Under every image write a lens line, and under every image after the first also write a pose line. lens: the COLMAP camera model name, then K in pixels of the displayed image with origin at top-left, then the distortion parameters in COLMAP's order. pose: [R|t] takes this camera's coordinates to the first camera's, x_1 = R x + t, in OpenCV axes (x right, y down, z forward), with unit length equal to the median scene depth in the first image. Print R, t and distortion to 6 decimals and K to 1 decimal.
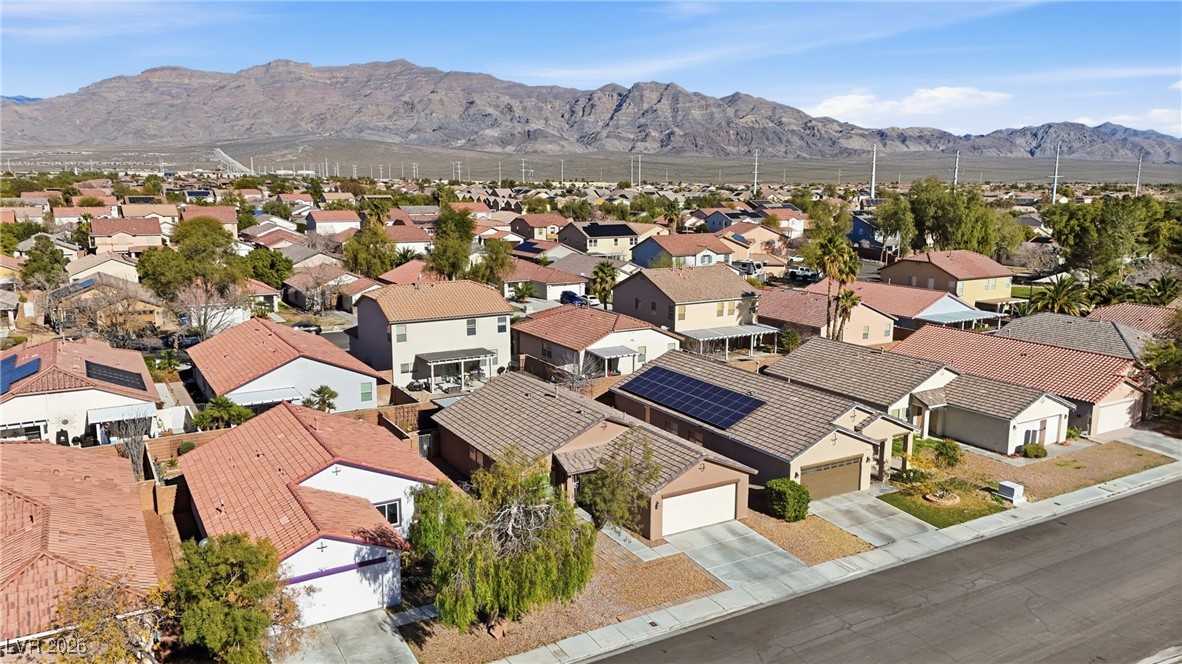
lens RADIAL K [[864.7, 0, 591.0], [0, 864.7, 332.0], [0, 0, 1]] dist [0.090187, -0.094366]
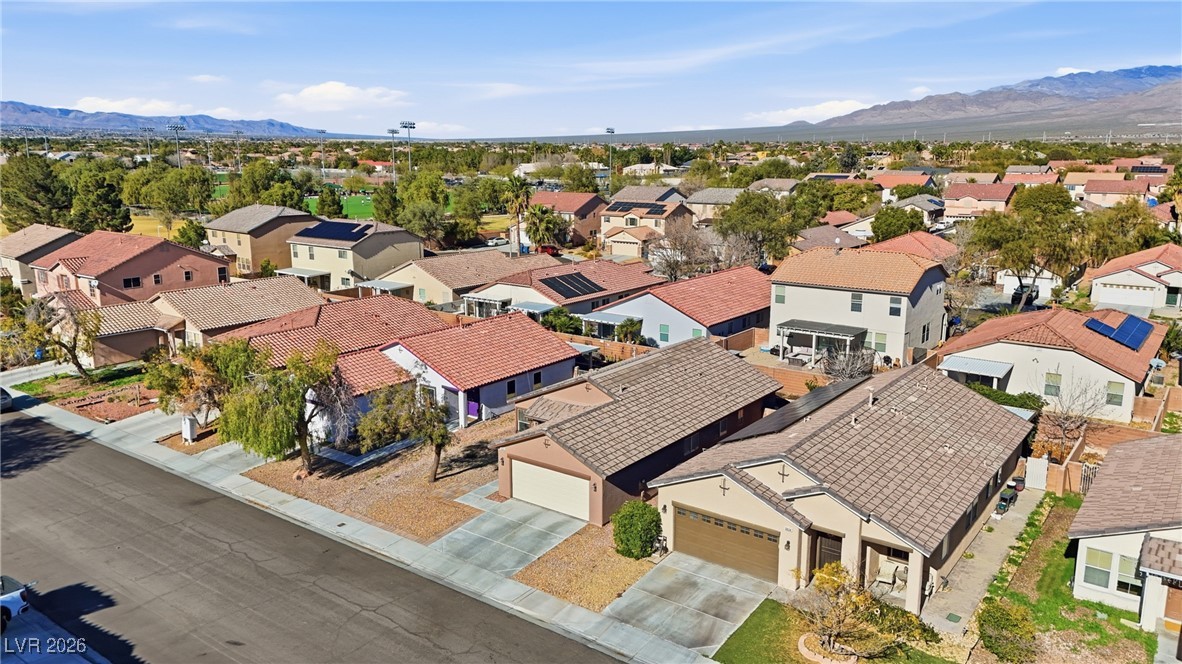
lens RADIAL K [[864.7, 0, 591.0], [0, 864.7, 332.0], [0, 0, 1]] dist [0.090187, -0.094366]
pose [[0.390734, 0.188937, -0.900905, 0.585862], [-0.161400, 0.977609, 0.135022, -0.054612], [0.906243, 0.092649, 0.412479, 0.409945]]
